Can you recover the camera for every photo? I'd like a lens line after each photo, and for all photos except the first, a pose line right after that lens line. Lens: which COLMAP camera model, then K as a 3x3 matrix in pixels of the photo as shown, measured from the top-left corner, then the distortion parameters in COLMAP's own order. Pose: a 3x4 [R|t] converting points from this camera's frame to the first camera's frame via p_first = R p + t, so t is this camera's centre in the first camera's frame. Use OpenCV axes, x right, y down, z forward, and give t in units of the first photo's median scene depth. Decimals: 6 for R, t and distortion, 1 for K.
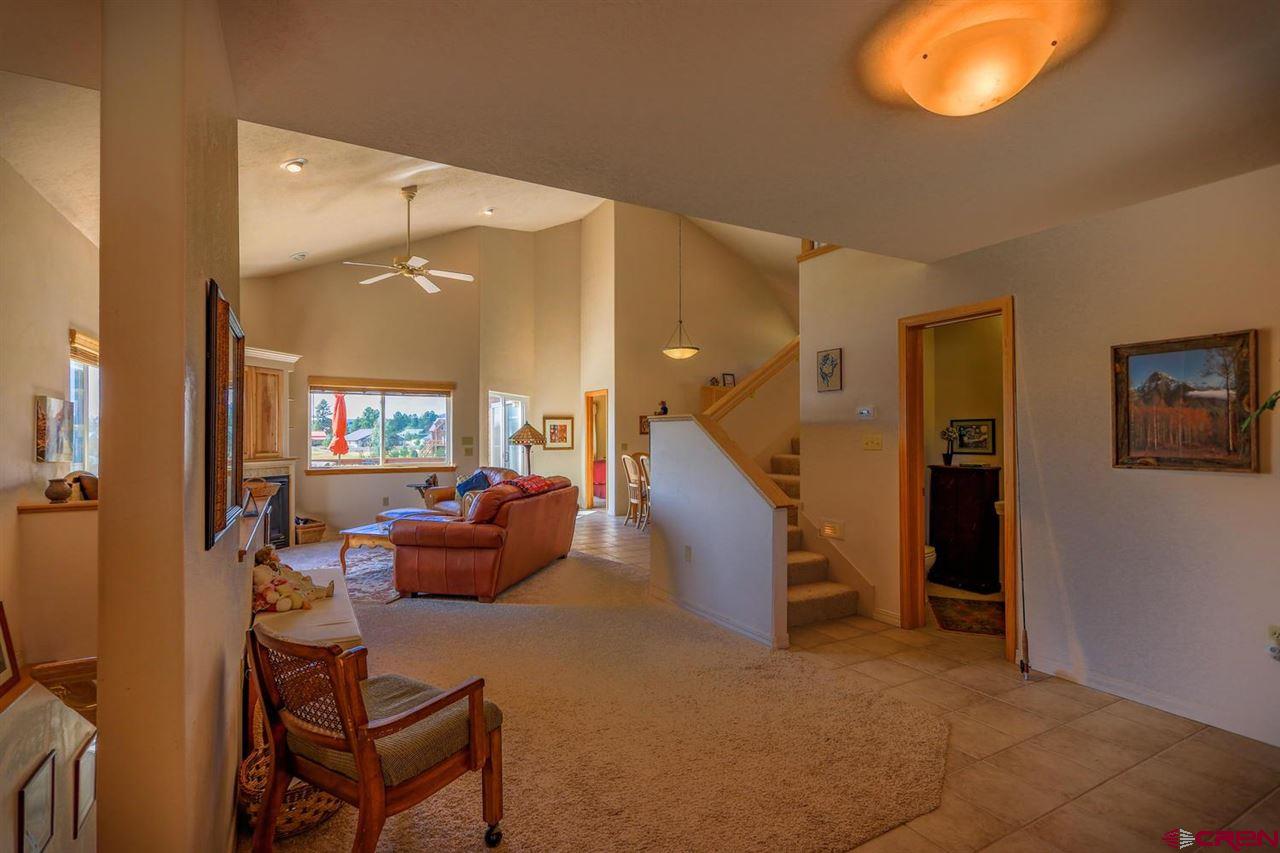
lens RADIAL K [[594.8, 0, 626.4], [0, 594.8, 438.5], [0, 0, 1]] dist [0.000367, -0.000103]
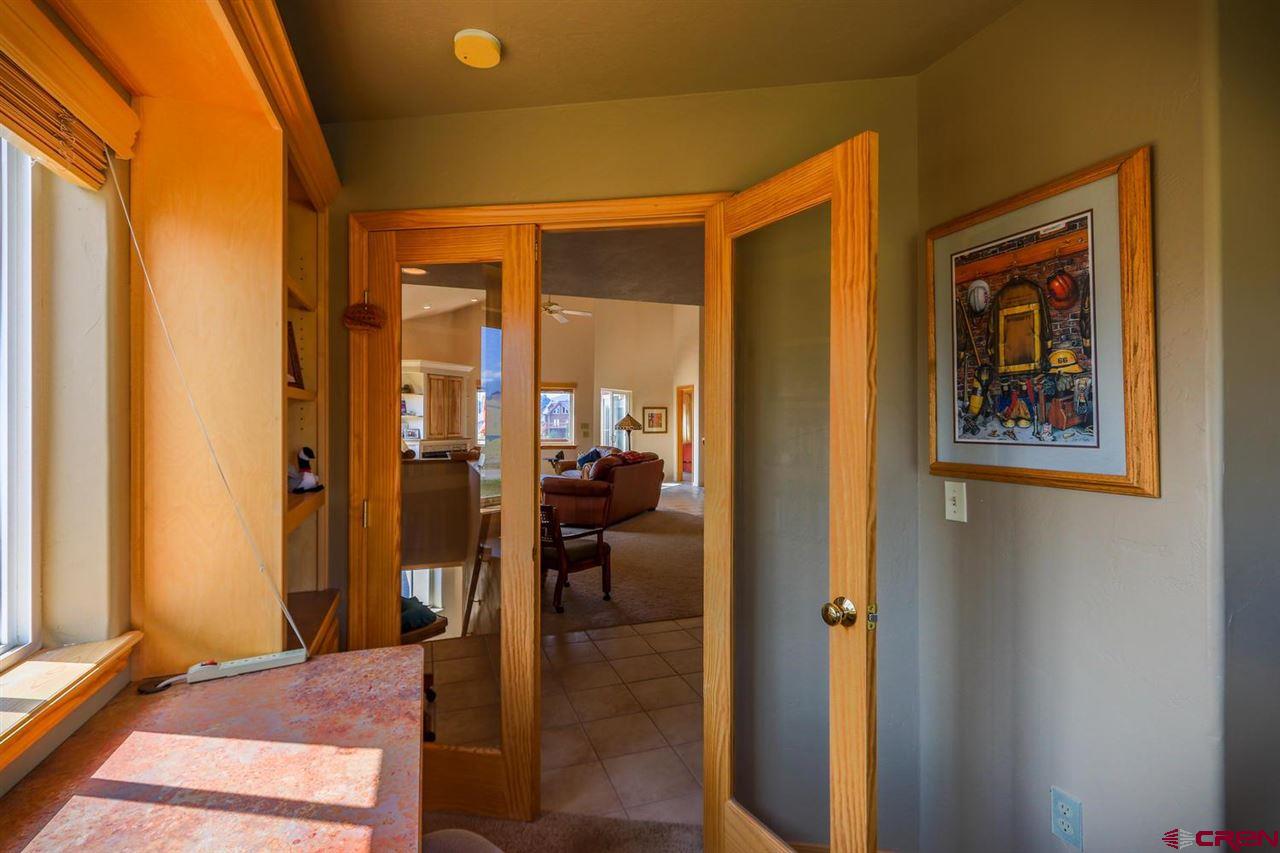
lens RADIAL K [[594.8, 0, 626.4], [0, 594.8, 438.5], [0, 0, 1]] dist [0.000367, -0.000103]
pose [[0.983959, 0.010206, -0.178101, 0.065002], [-0.005286, 0.999592, 0.028077, -0.006960], [0.178315, -0.026685, 0.983612, -0.312247]]
